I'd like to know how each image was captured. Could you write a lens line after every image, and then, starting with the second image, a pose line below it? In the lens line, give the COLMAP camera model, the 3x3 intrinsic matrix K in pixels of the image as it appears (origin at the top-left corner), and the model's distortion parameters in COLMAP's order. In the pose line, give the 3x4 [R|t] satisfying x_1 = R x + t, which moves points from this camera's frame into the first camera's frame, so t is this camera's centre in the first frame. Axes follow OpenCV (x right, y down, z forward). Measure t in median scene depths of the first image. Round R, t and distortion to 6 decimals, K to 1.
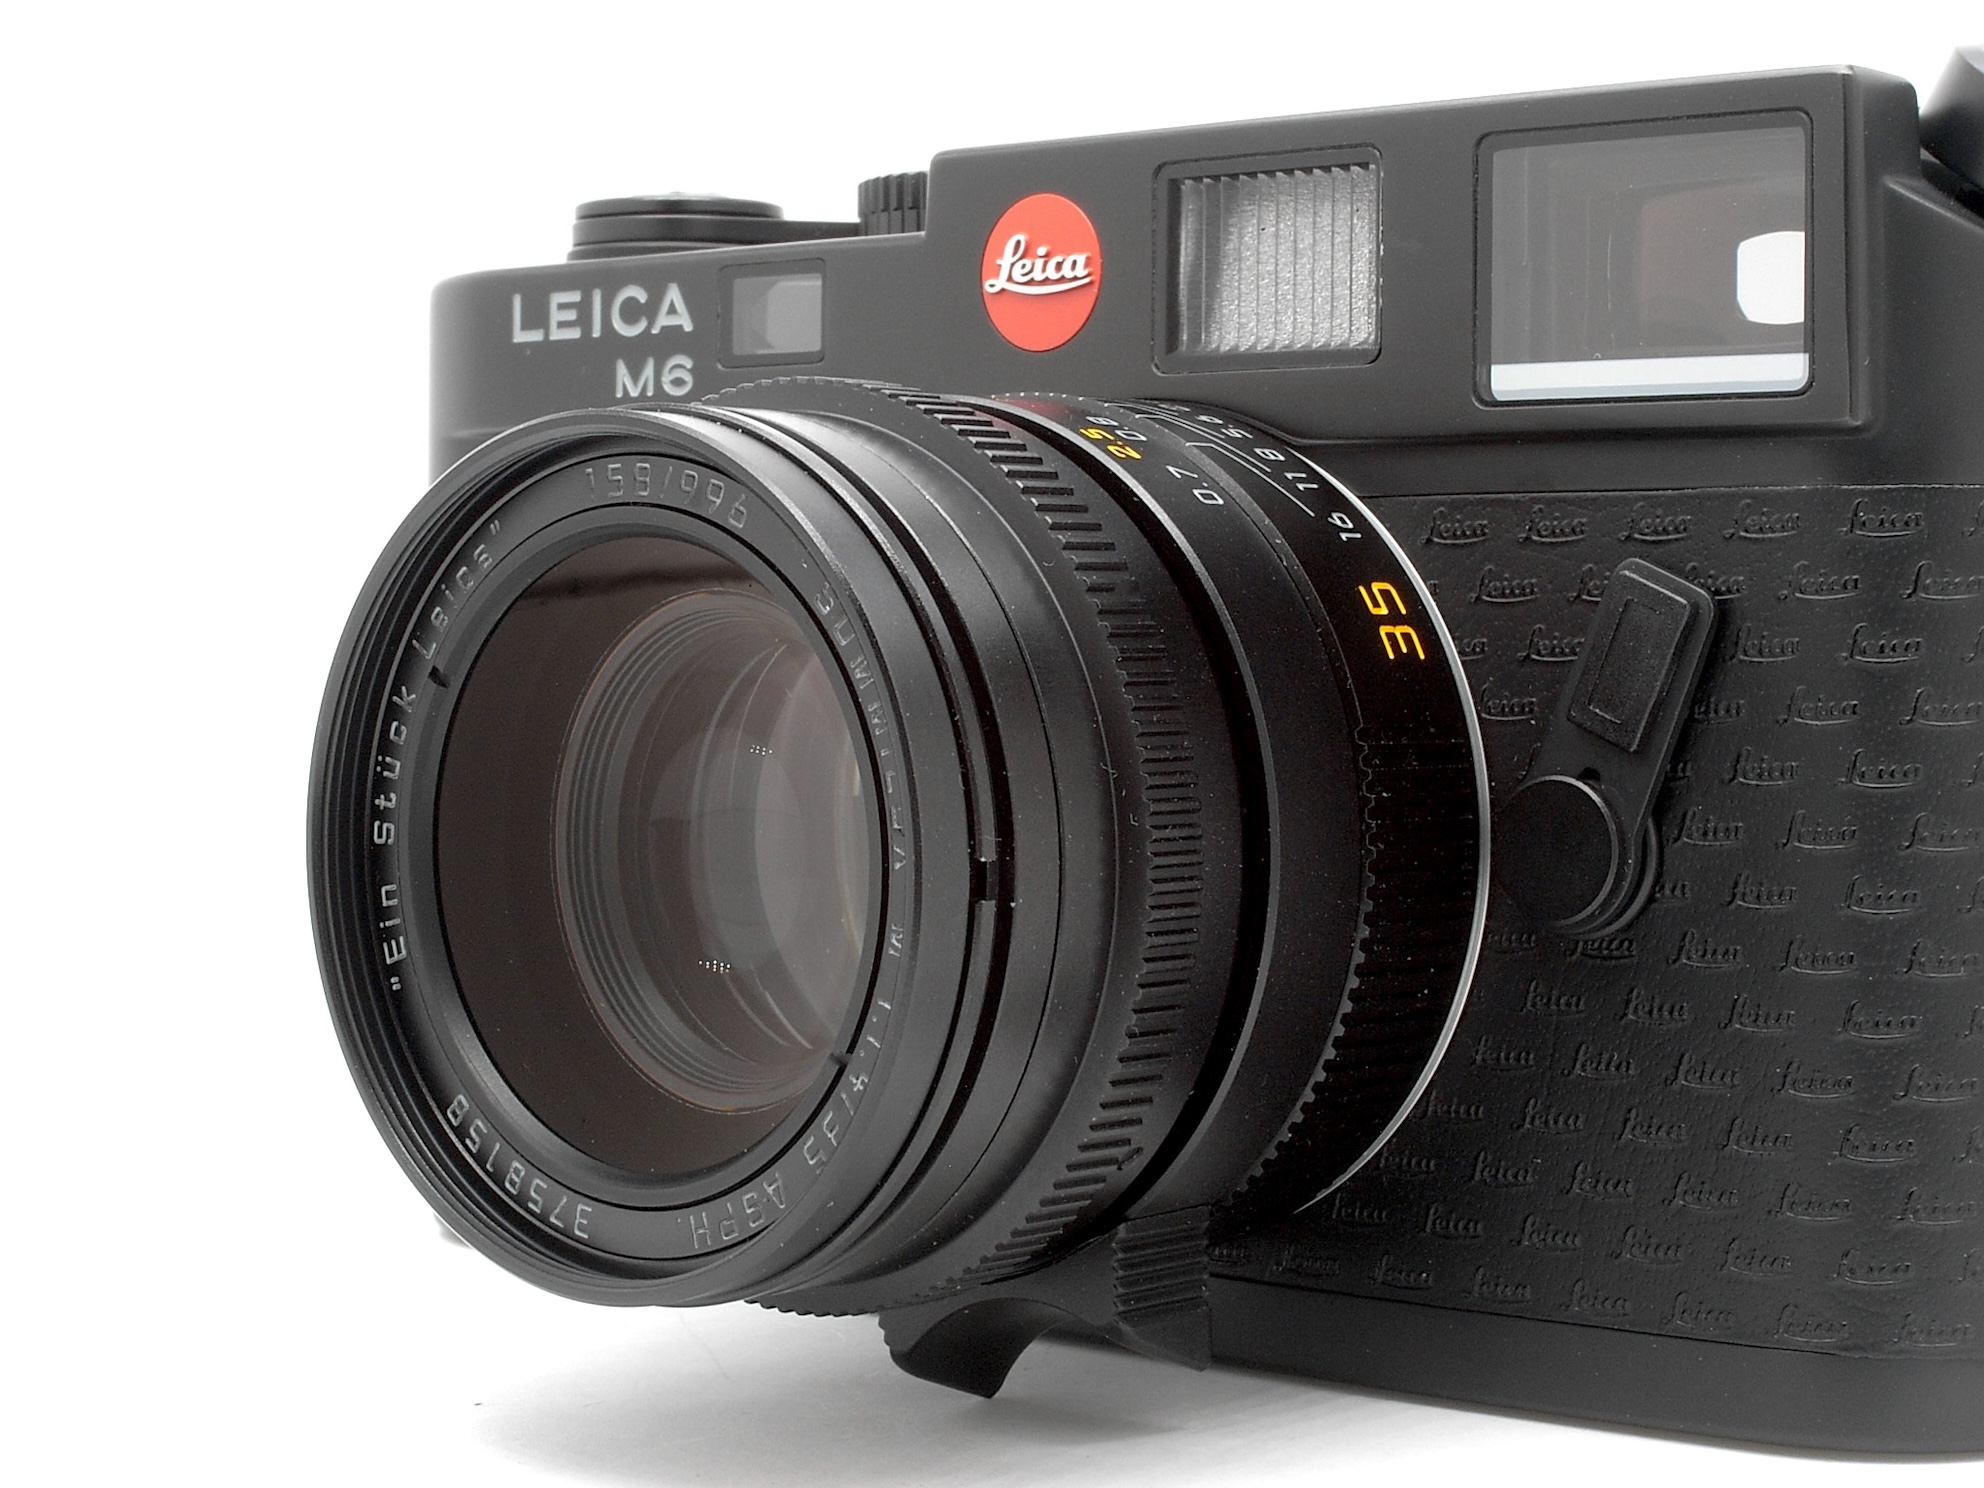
lens RADIAL K [[3855.2, 0, 992.0], [0, 3855.2, 744.0], [0, 0, 1]] dist [-0.051740, -0.394539]
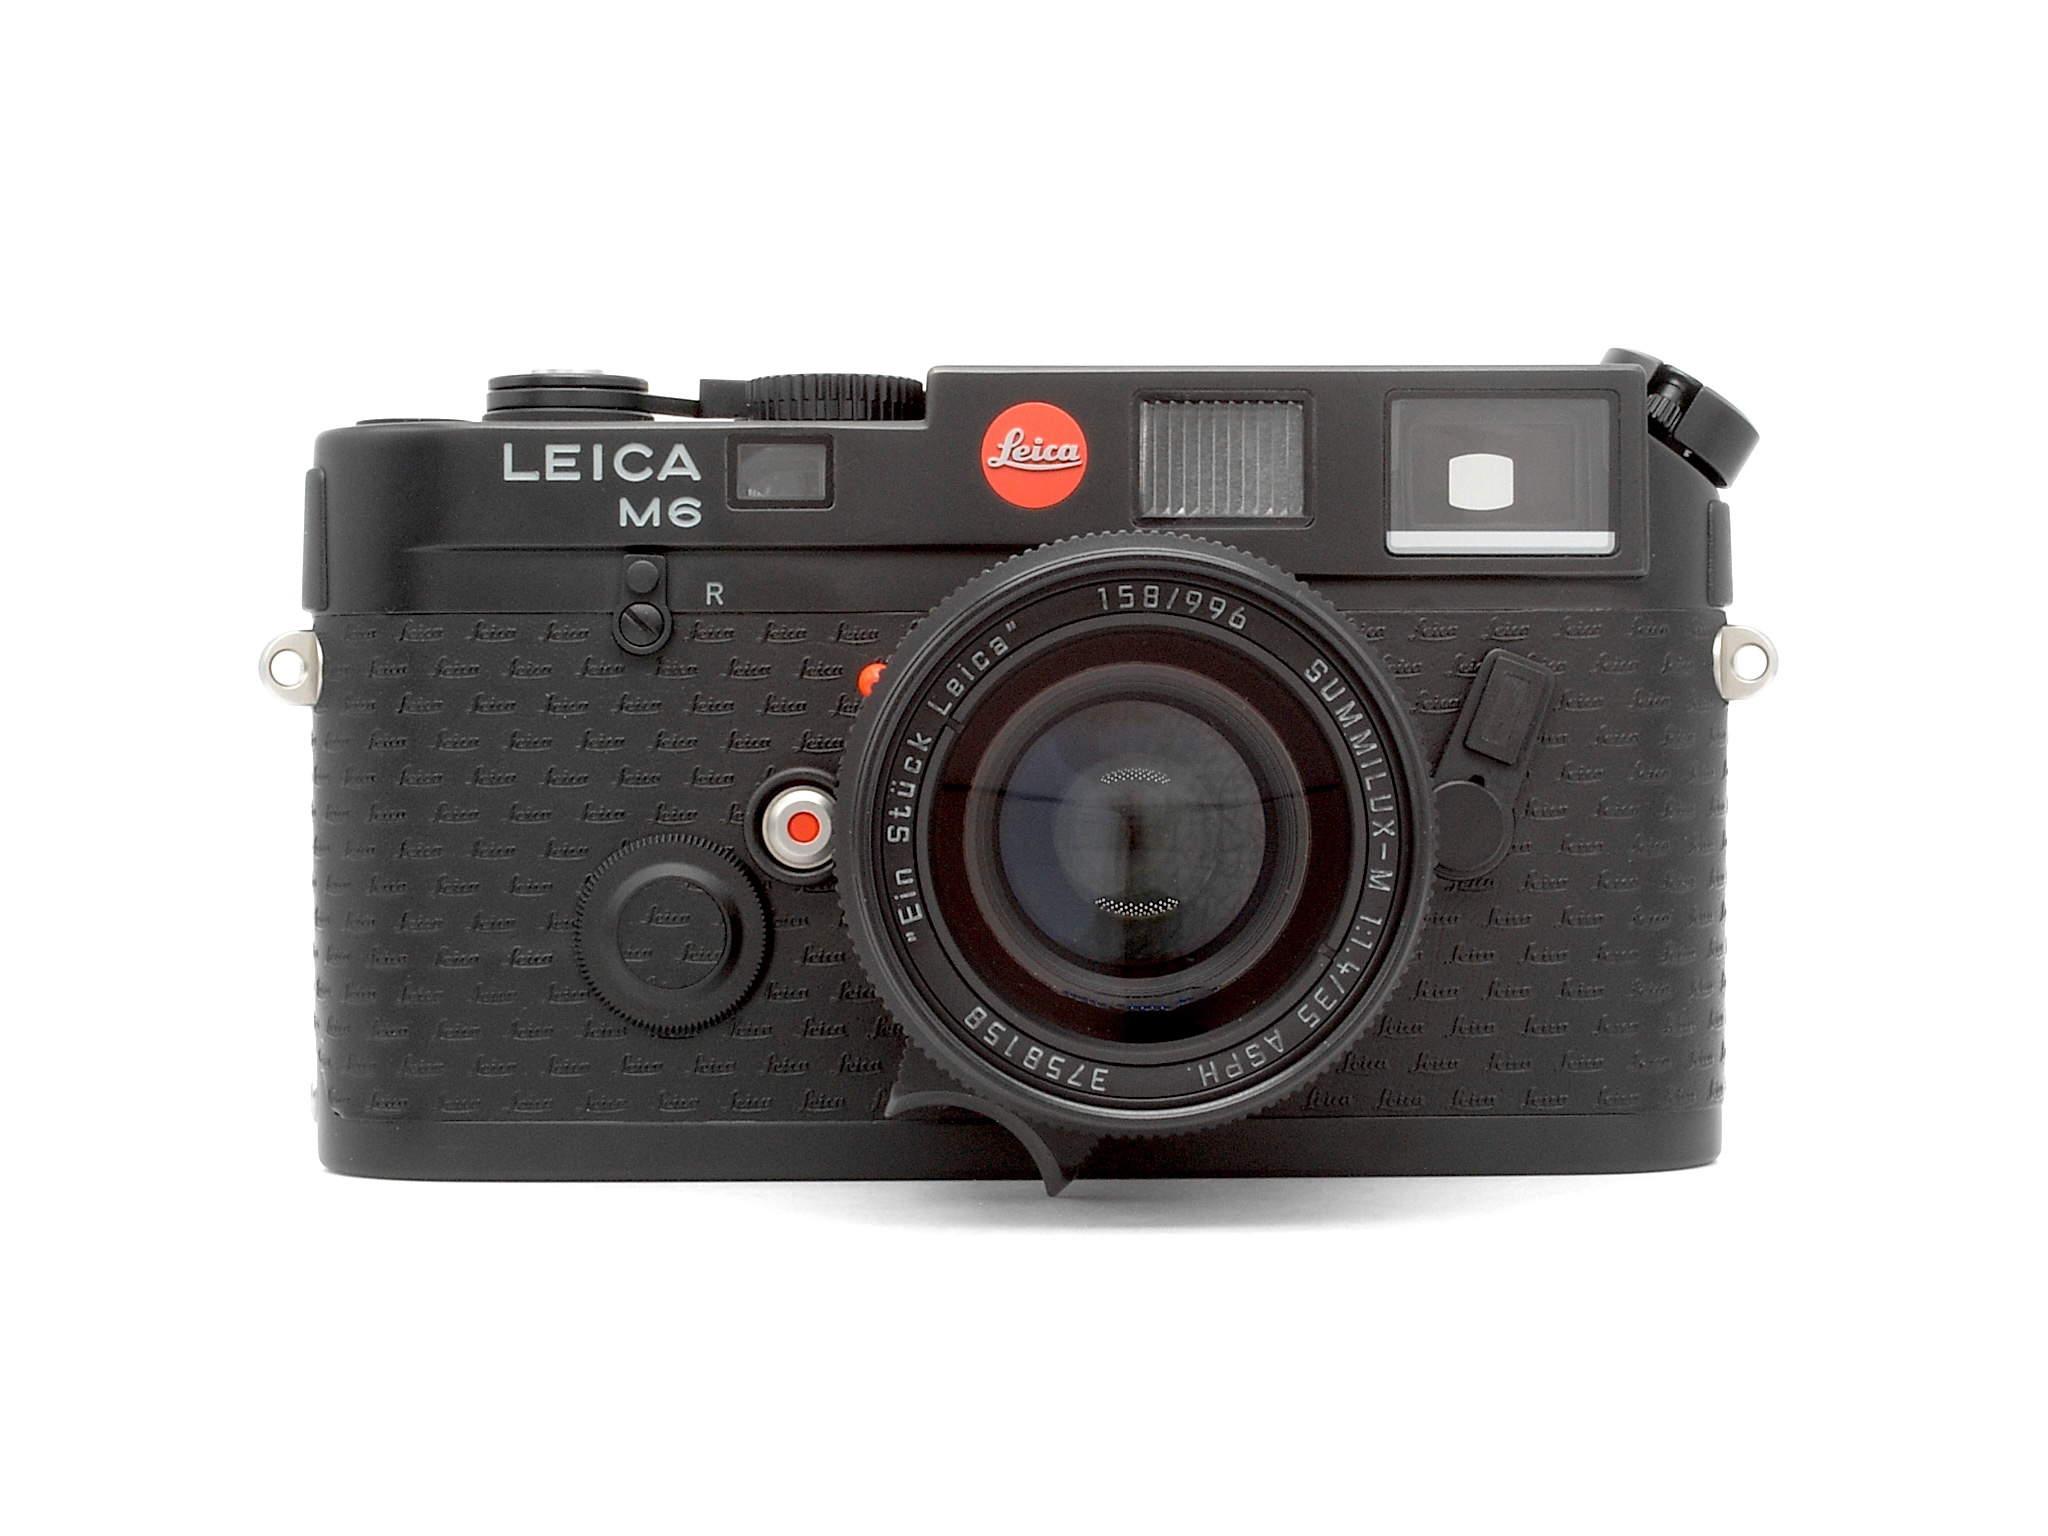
lens RADIAL K [[4190.3, 0, 1024.0], [0, 4190.3, 768.0], [0, 0, 1]] dist [-0.027080, -3.011574]
pose [[0.748282, -0.013253, 0.663248, -1.058734], [0.027436, 0.999563, -0.010981, 0.015160], [-0.662813, 0.026414, 0.748319, -0.196858]]
